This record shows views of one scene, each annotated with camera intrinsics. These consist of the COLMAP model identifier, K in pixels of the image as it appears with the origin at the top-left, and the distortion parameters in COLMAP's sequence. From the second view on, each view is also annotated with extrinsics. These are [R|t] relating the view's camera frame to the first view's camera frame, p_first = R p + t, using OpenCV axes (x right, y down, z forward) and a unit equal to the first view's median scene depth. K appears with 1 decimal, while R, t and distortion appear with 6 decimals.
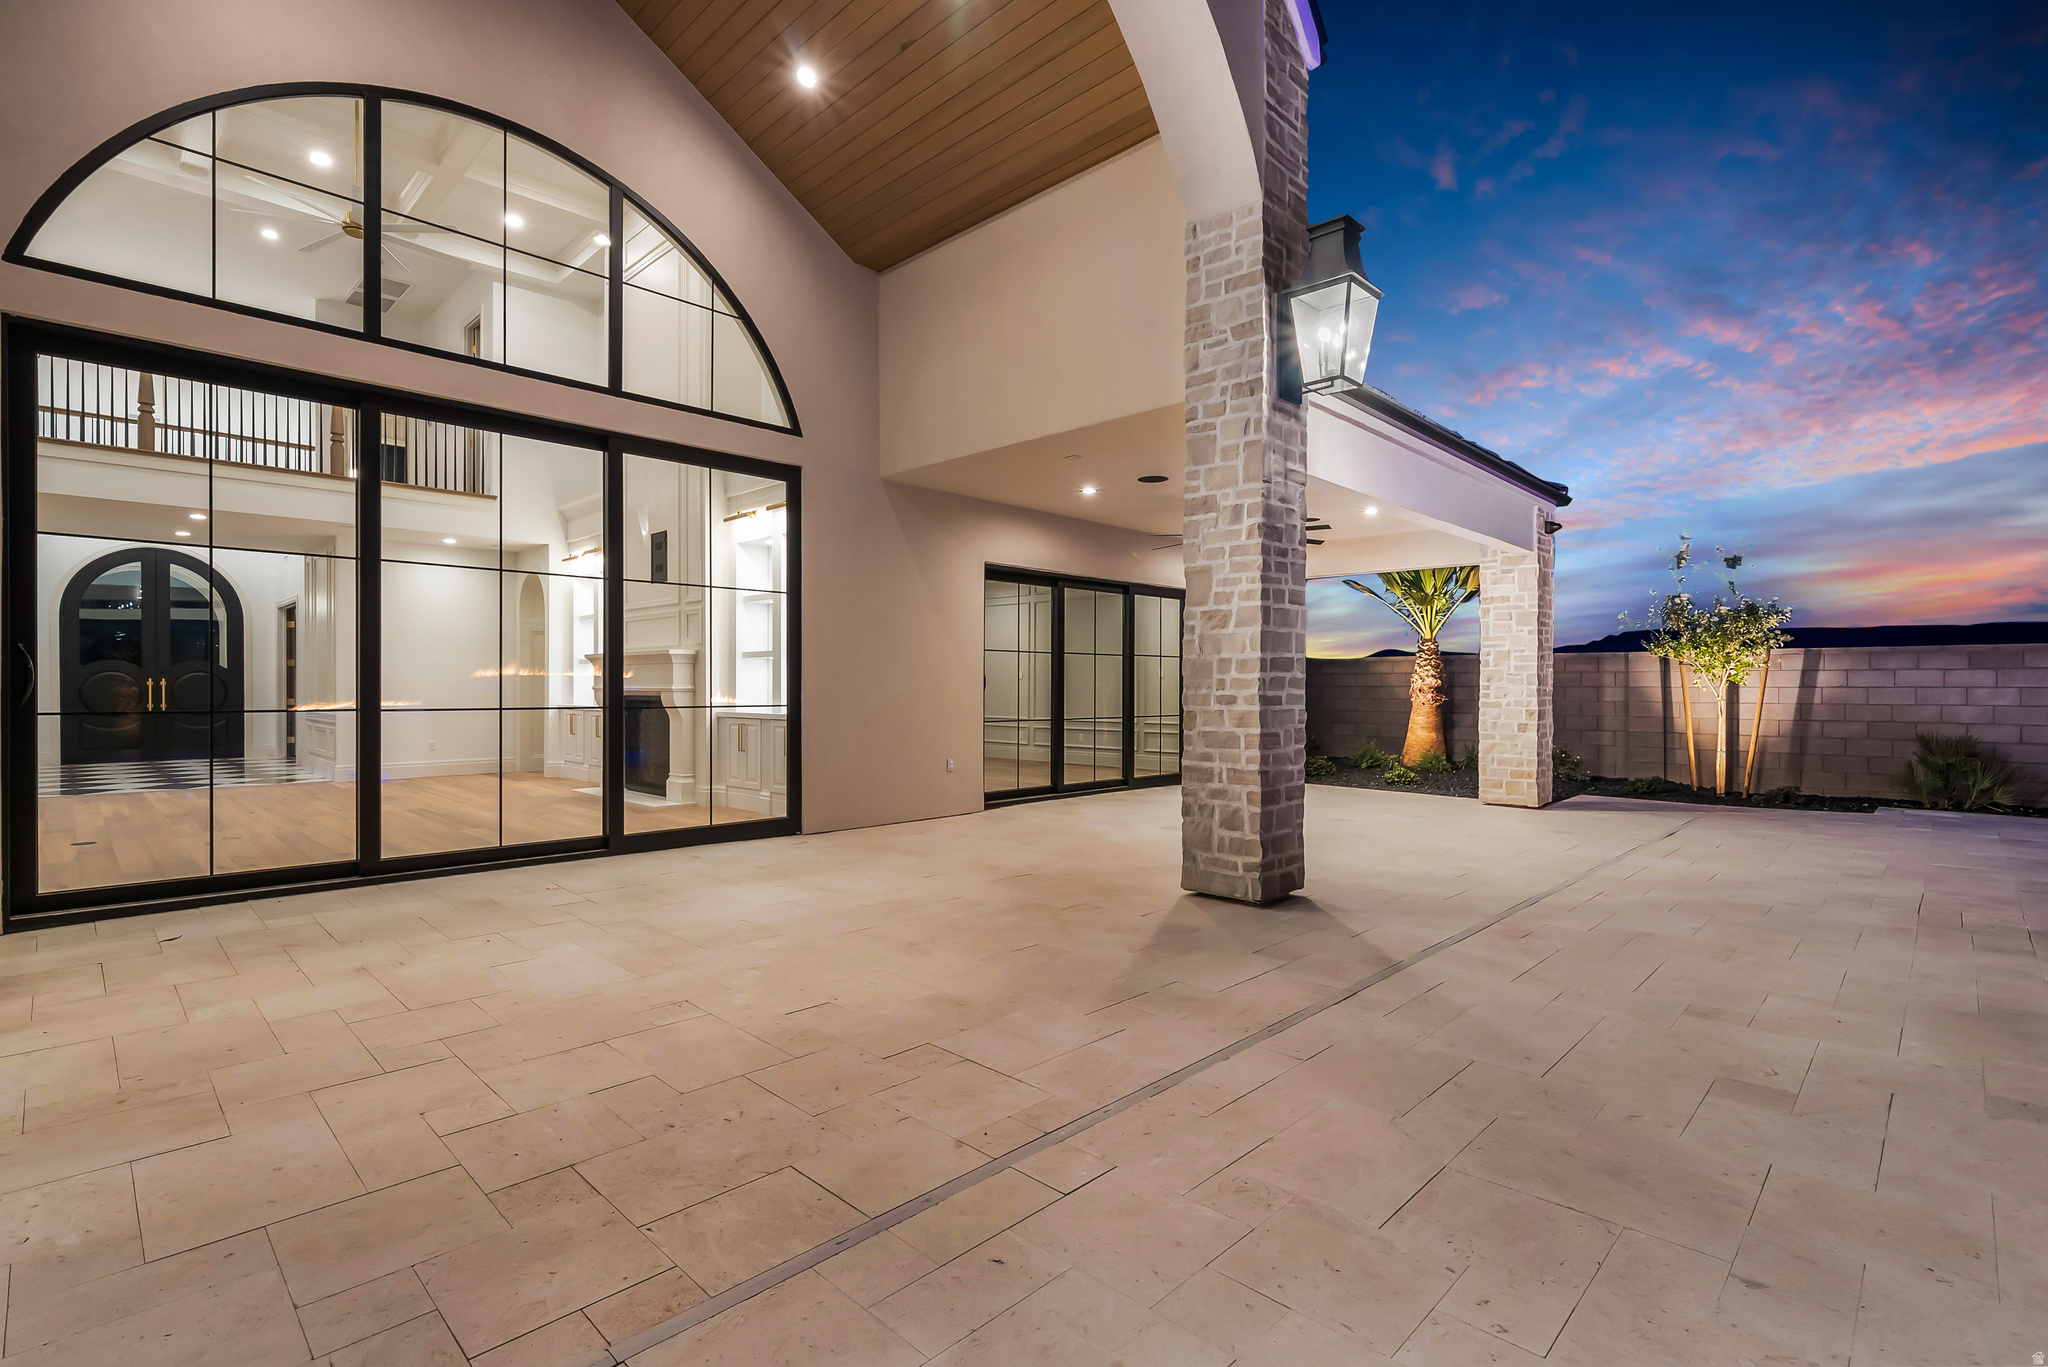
lens RADIAL K [[953.6, 0, 1024.0], [0, 953.6, 683.5], [0, 0, 1]] dist [0.000810, 0.000759]
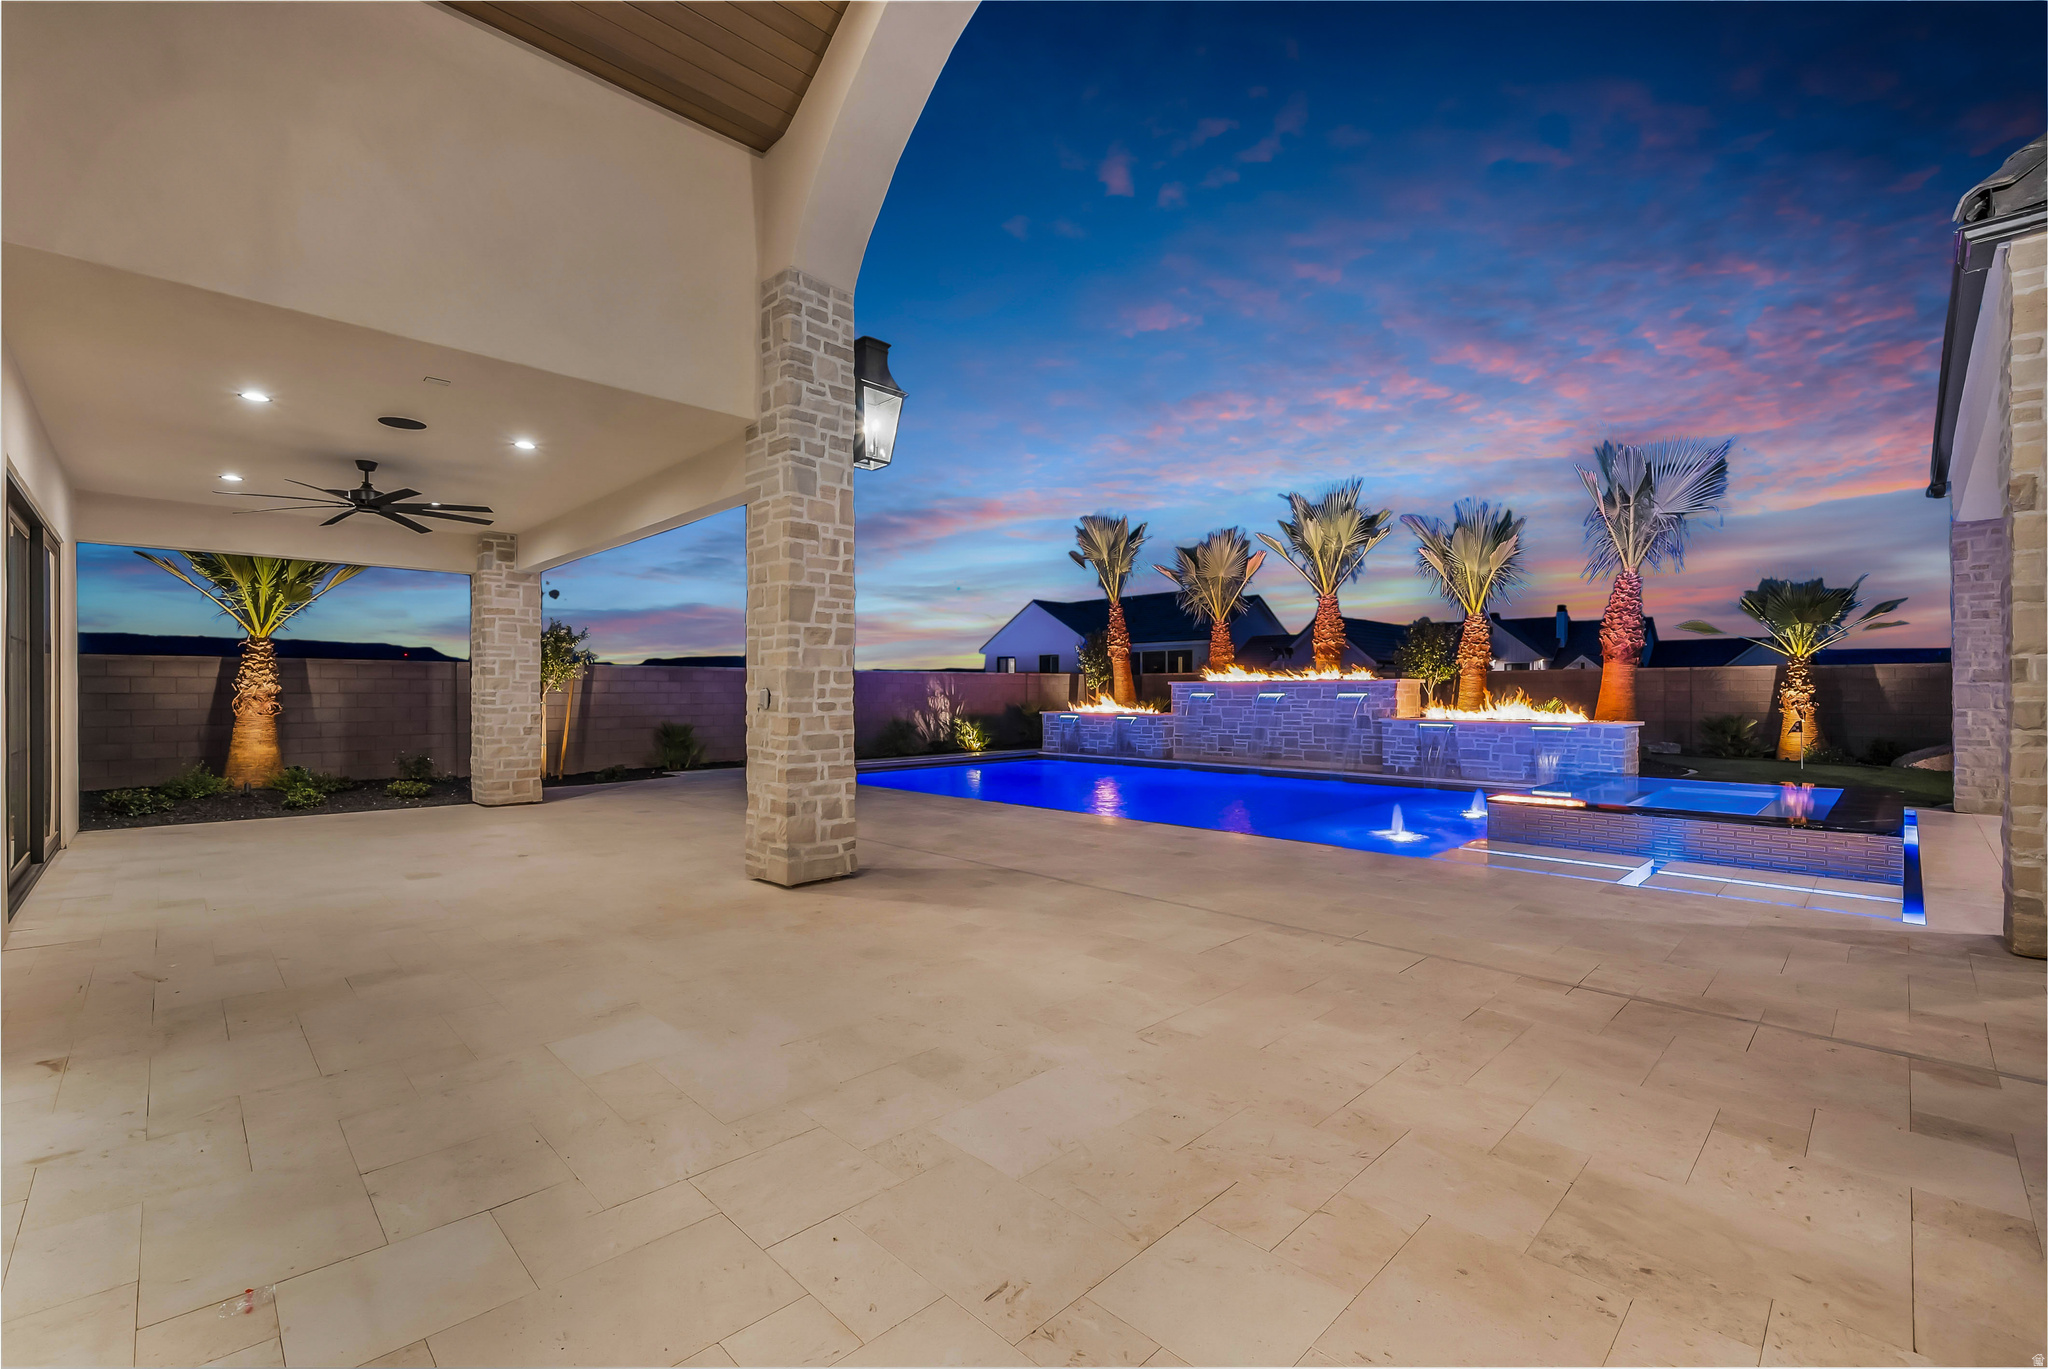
lens RADIAL K [[861.1, 0, 1024.0], [0, 861.1, 684.5], [0, 0, 1]] dist [0.000548, -0.000119]
pose [[0.014130, 0.006291, 0.999880, -0.817227], [-0.002334, 0.999978, -0.006259, -0.003751], [-0.999897, -0.002246, 0.014144, 0.743106]]
